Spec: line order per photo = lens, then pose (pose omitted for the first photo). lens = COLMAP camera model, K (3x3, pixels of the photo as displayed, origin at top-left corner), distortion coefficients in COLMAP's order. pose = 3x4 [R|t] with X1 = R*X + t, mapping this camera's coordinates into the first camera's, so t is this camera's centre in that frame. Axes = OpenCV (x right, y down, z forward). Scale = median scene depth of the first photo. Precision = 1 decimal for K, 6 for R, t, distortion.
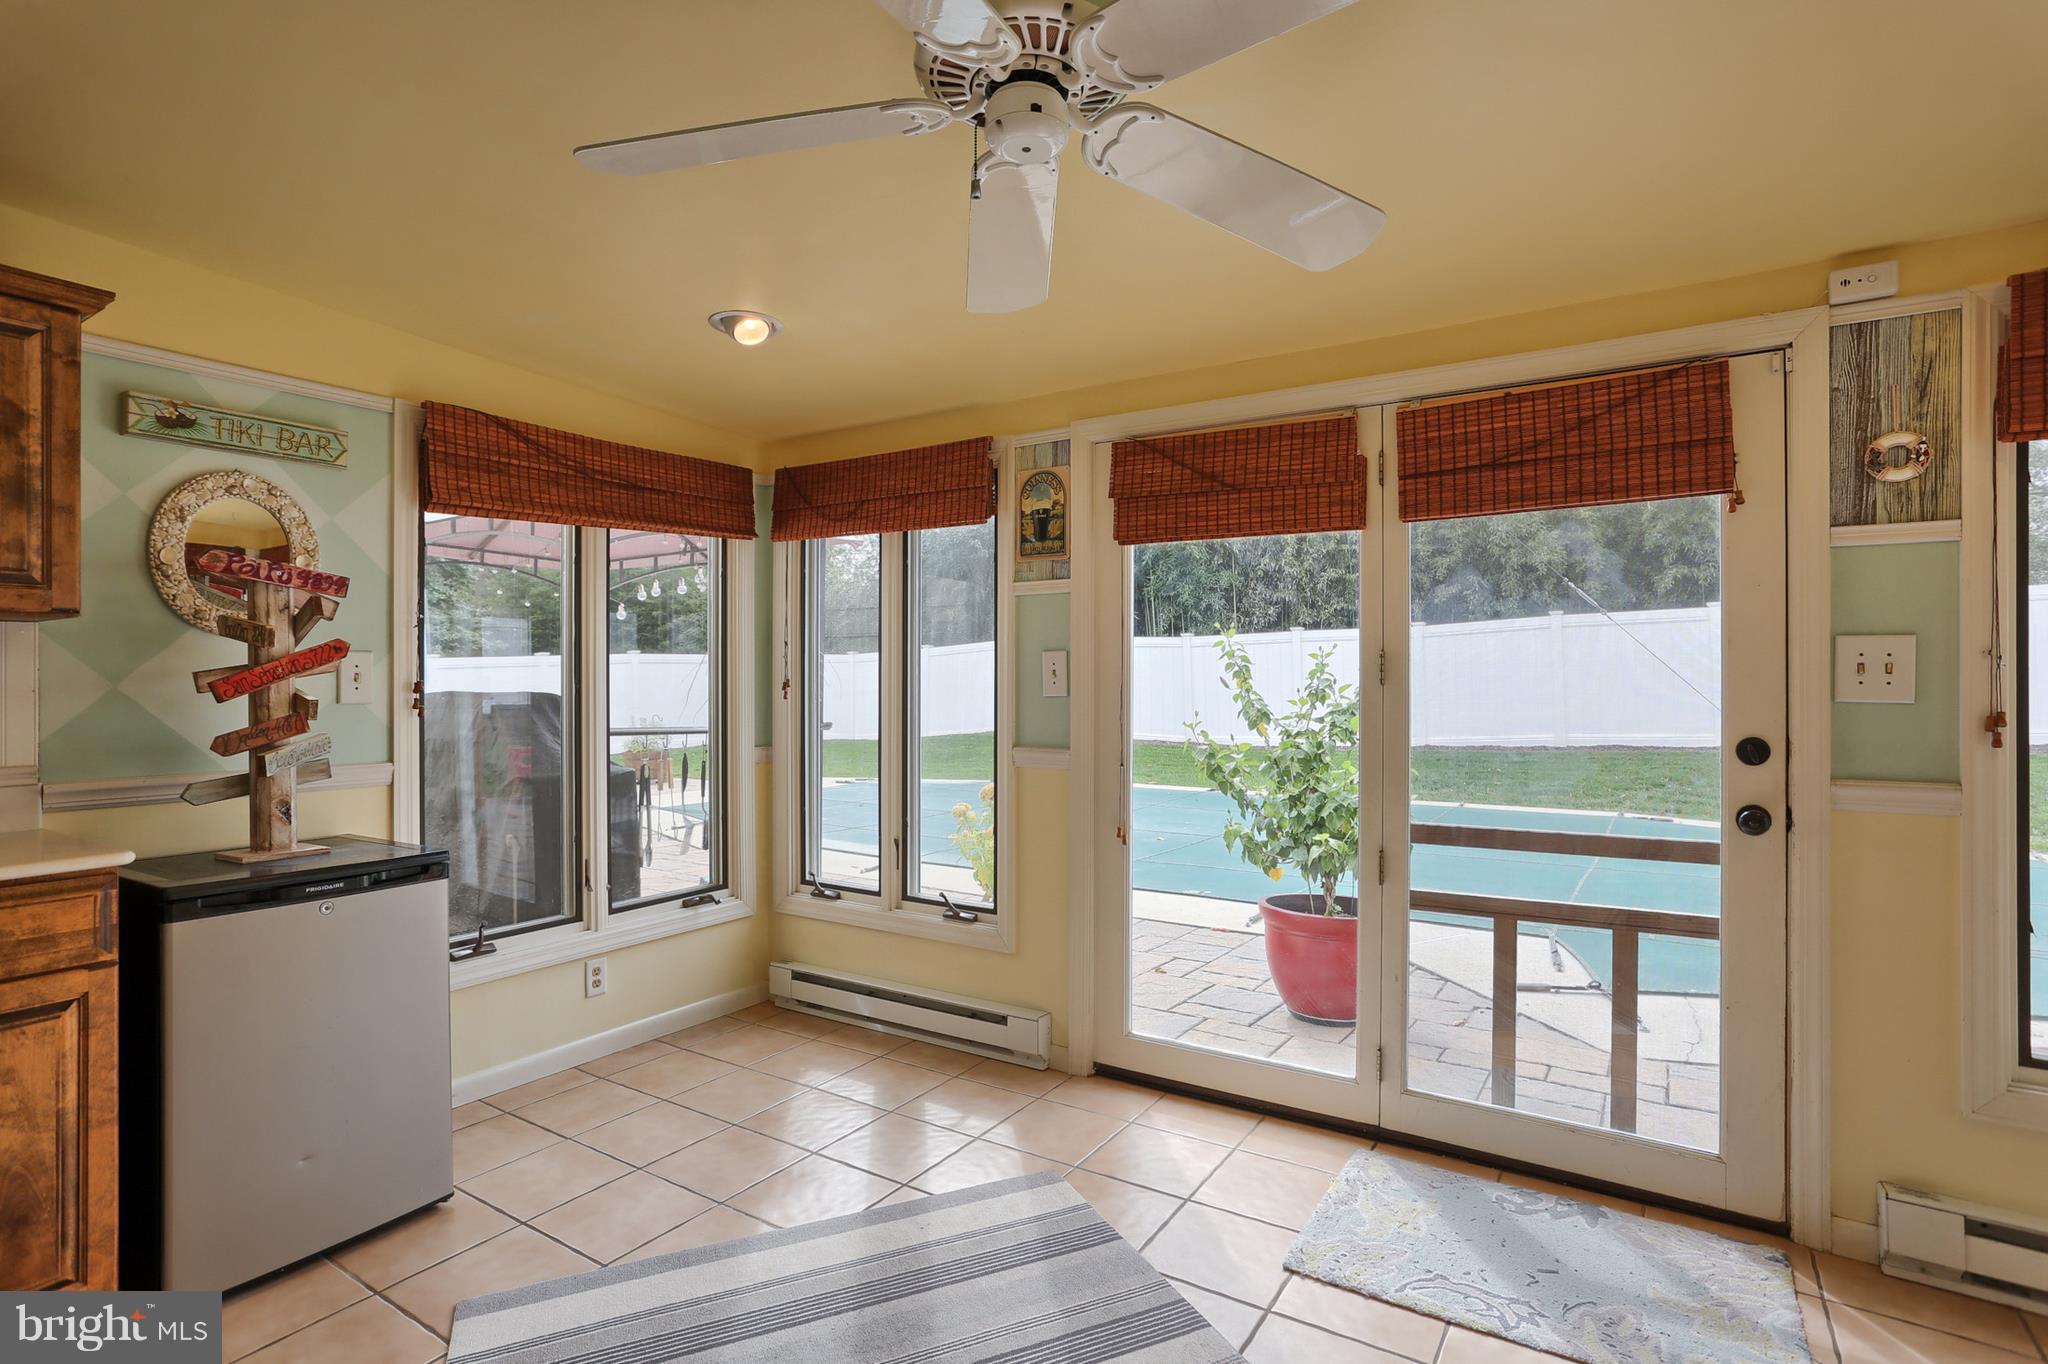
lens RADIAL K [[1023.1, 0, 1029.7], [0, 1023.1, 669.0], [0, 0, 1]] dist [-0.018078, 0.005769]
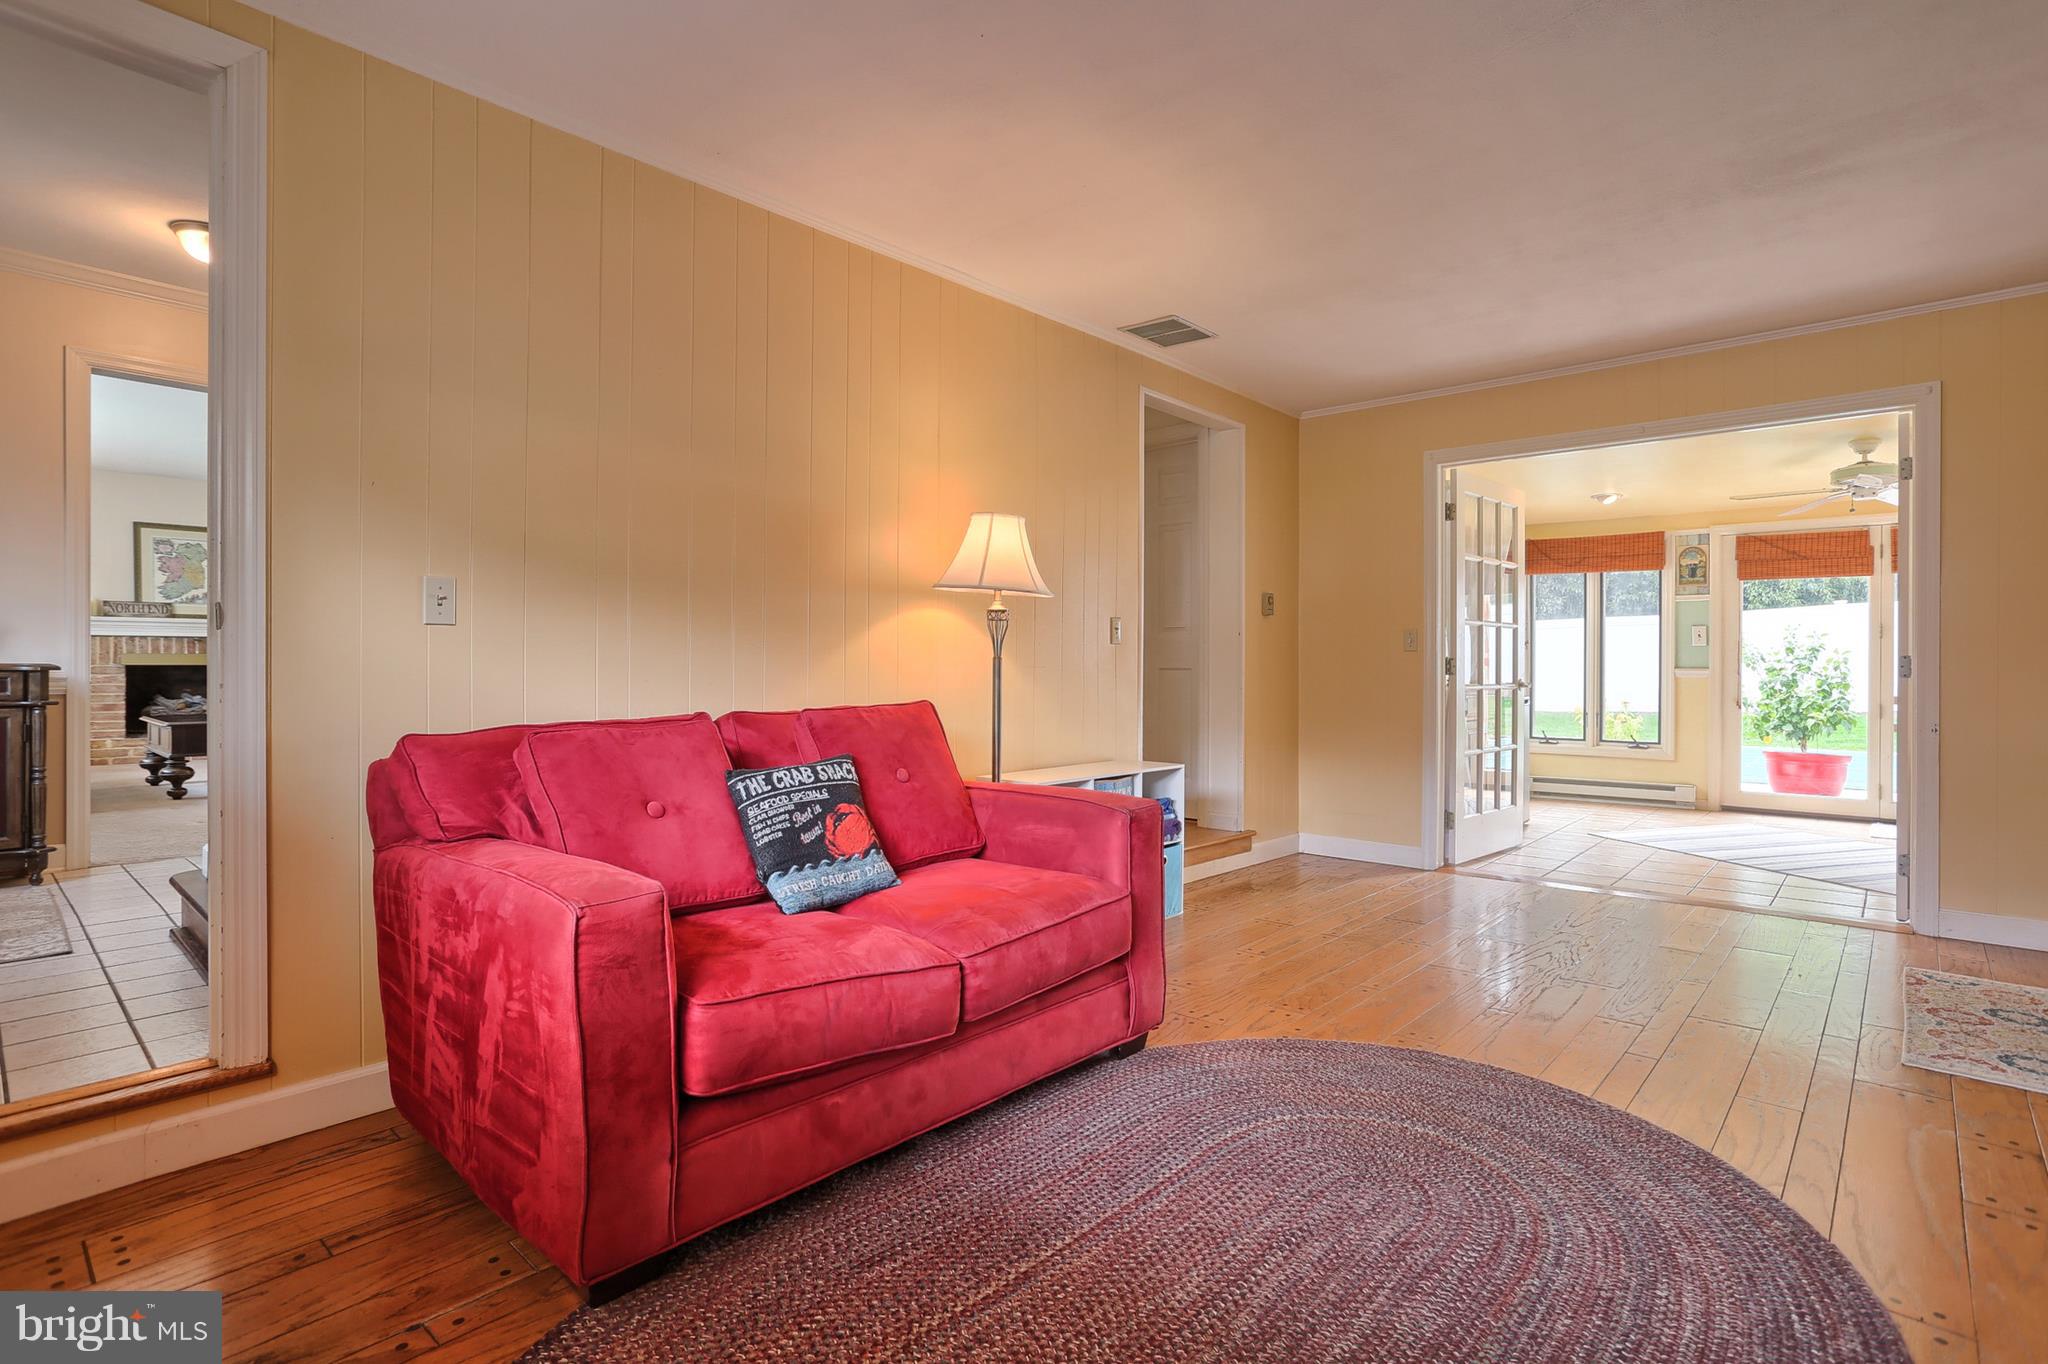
lens RADIAL K [[1023.1, 0, 1061.7], [0, 1023.1, 676.6], [0, 0, 1]] dist [-0.018078, 0.005769]
pose [[0.991093, -0.002893, -0.133137, -1.756843], [0.003077, 0.999995, 0.001178, 0.144451], [0.133133, -0.001577, 0.991097, -2.335224]]
